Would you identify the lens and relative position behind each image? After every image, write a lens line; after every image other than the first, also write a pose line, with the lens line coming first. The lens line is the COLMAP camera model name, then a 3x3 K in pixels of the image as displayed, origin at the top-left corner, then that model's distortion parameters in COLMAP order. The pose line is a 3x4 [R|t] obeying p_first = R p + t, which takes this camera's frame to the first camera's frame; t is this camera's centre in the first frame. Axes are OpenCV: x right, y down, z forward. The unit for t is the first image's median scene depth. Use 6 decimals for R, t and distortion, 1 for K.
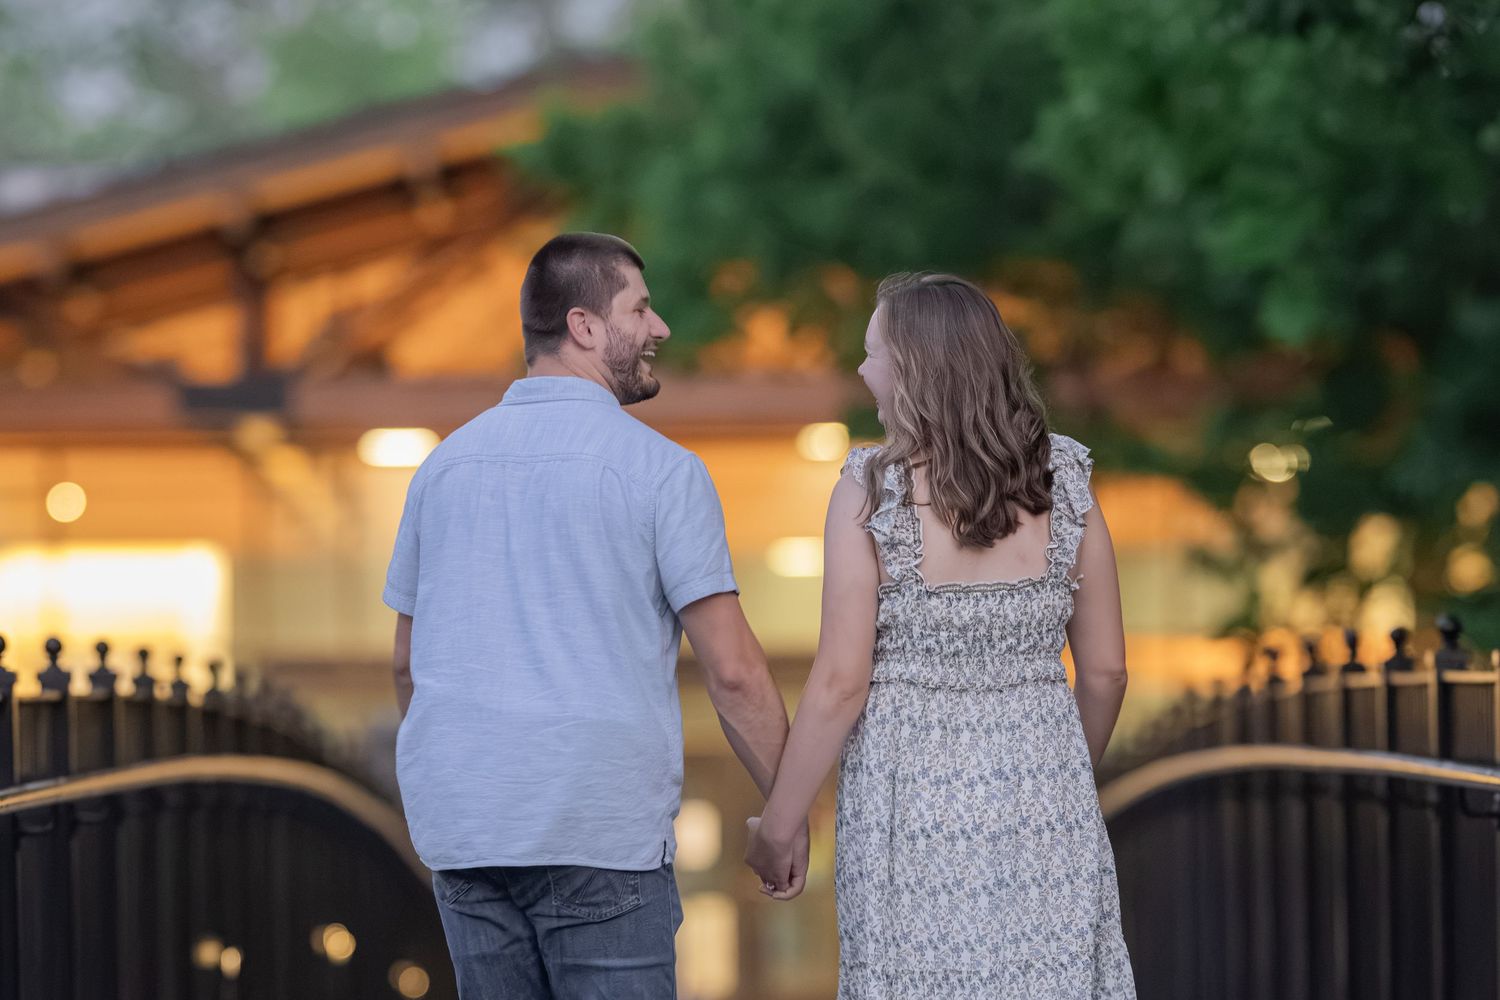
lens RADIAL K [[5735.4, 0, 746.8], [0, 5735.4, 497.5], [0, 0, 1]] dist [-0.536458, 0.000000]
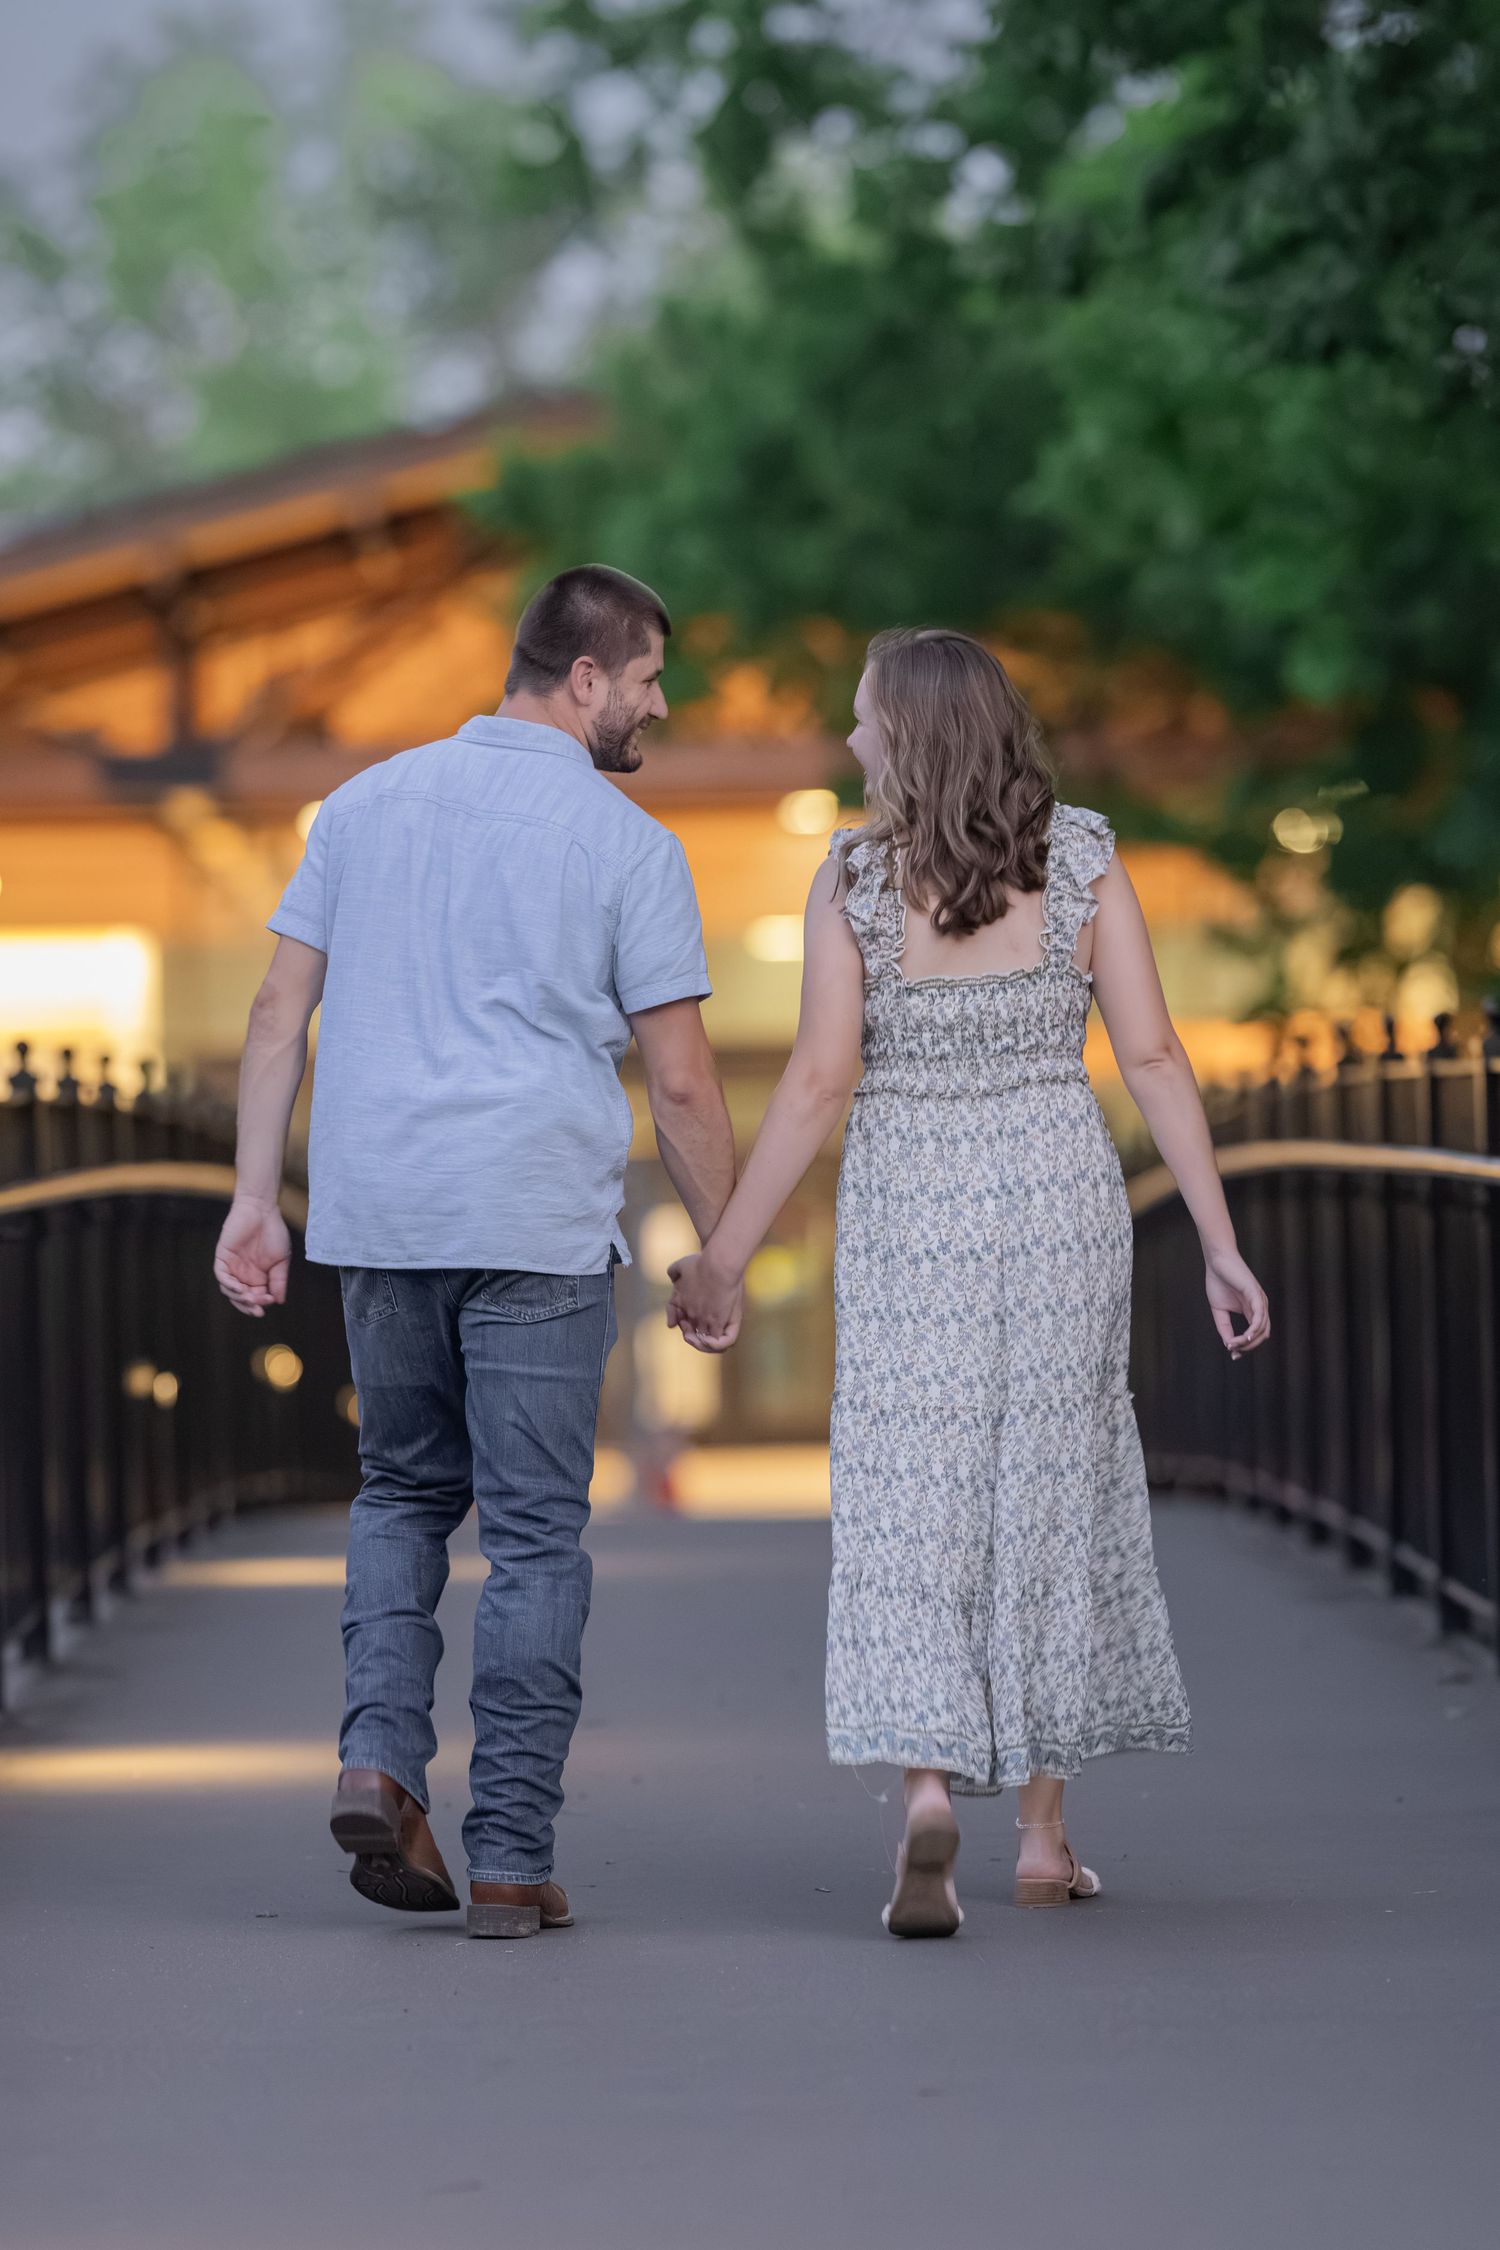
lens RADIAL K [[8603.1, 0, 758.0], [0, 8603.1, 1112.9], [0, 0, 1]] dist [-0.536458, 0.000000]
pose [[0.999825, -0.009714, 0.016011, -0.016998], [0.009218, 0.999484, 0.030767, -0.004105], [-0.016302, -0.030614, 0.999398, -0.371910]]
